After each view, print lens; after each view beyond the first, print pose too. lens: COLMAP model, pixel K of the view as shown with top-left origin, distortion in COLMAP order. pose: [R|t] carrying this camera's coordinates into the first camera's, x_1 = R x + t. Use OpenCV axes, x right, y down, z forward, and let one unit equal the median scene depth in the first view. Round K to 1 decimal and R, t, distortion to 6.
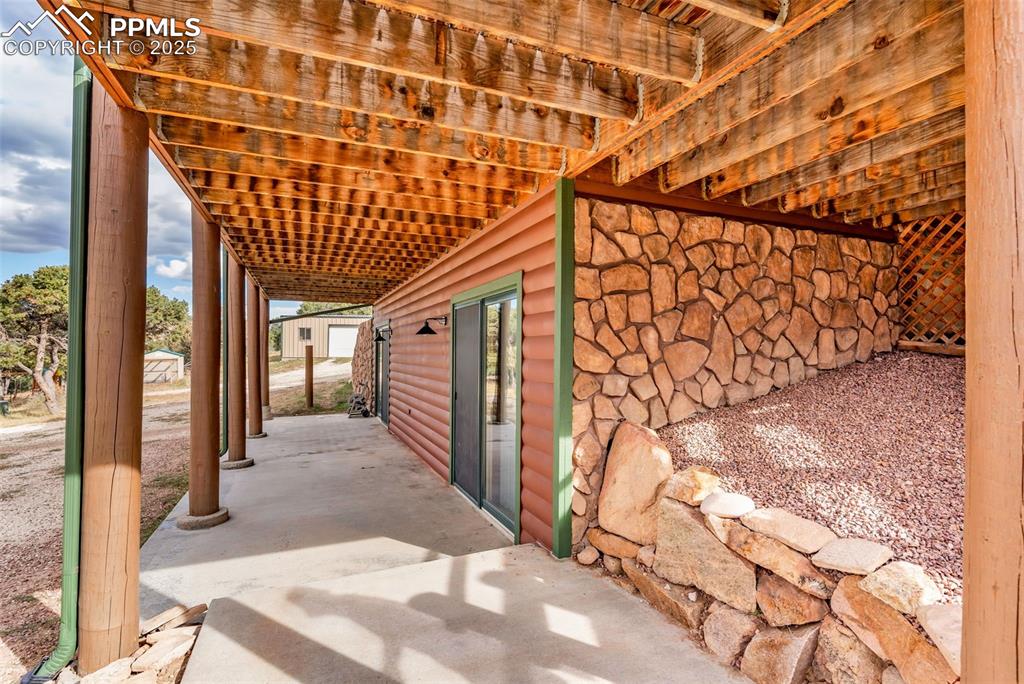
lens RADIAL K [[507.3, 0, 507.2], [0, 507.3, 344.5], [0, 0, 1]] dist [0.000535, -0.000290]
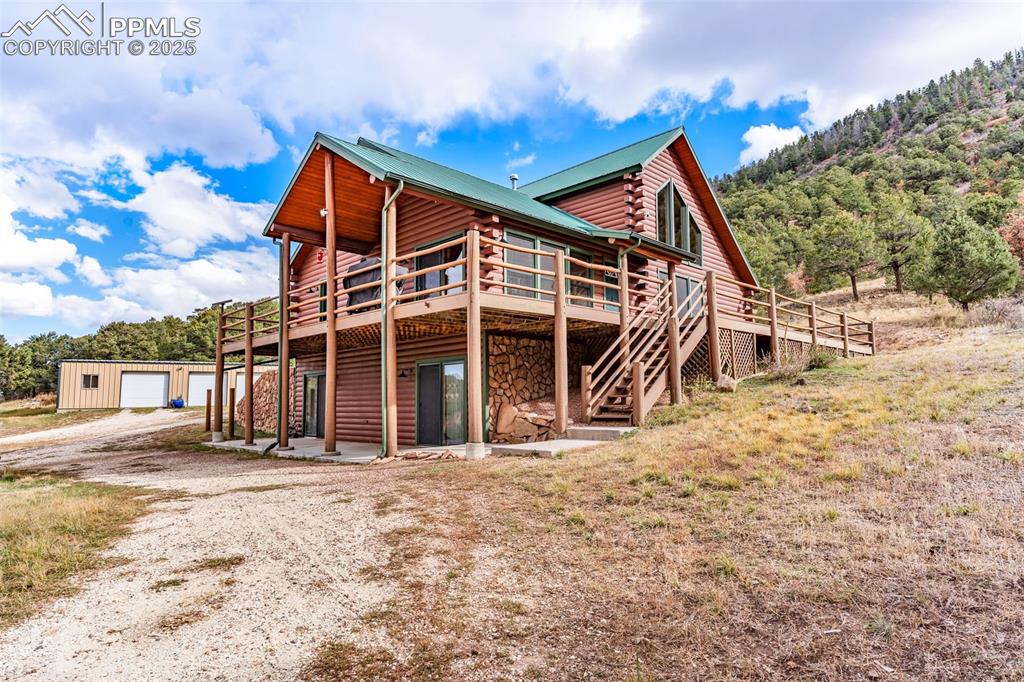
lens RADIAL K [[550.4, 0, 512.0], [0, 550.4, 341.0], [0, 0, 1]] dist [-0.001285, -0.000632]
pose [[0.930946, 0.024007, 0.364367, -0.965707], [0.010813, 0.995587, -0.093222, 0.082420], [-0.364997, 0.090724, 0.926578, -2.228345]]
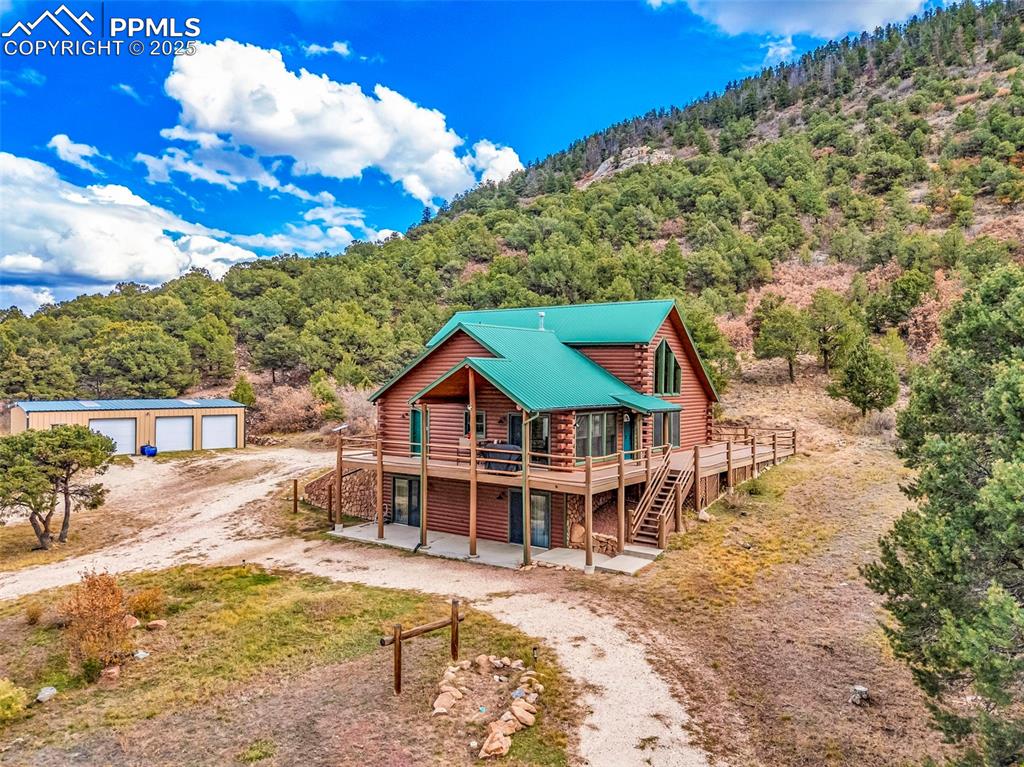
lens RADIAL K [[644.5, 0, 512.0], [0, 644.5, 383.5], [0, 0, 1]] dist [0.044879, -0.023300]
pose [[0.871889, 0.005627, 0.489671, -3.558917], [-0.003894, 0.999982, -0.004559, -1.239223], [-0.489688, 0.002068, 0.871895, -4.481144]]
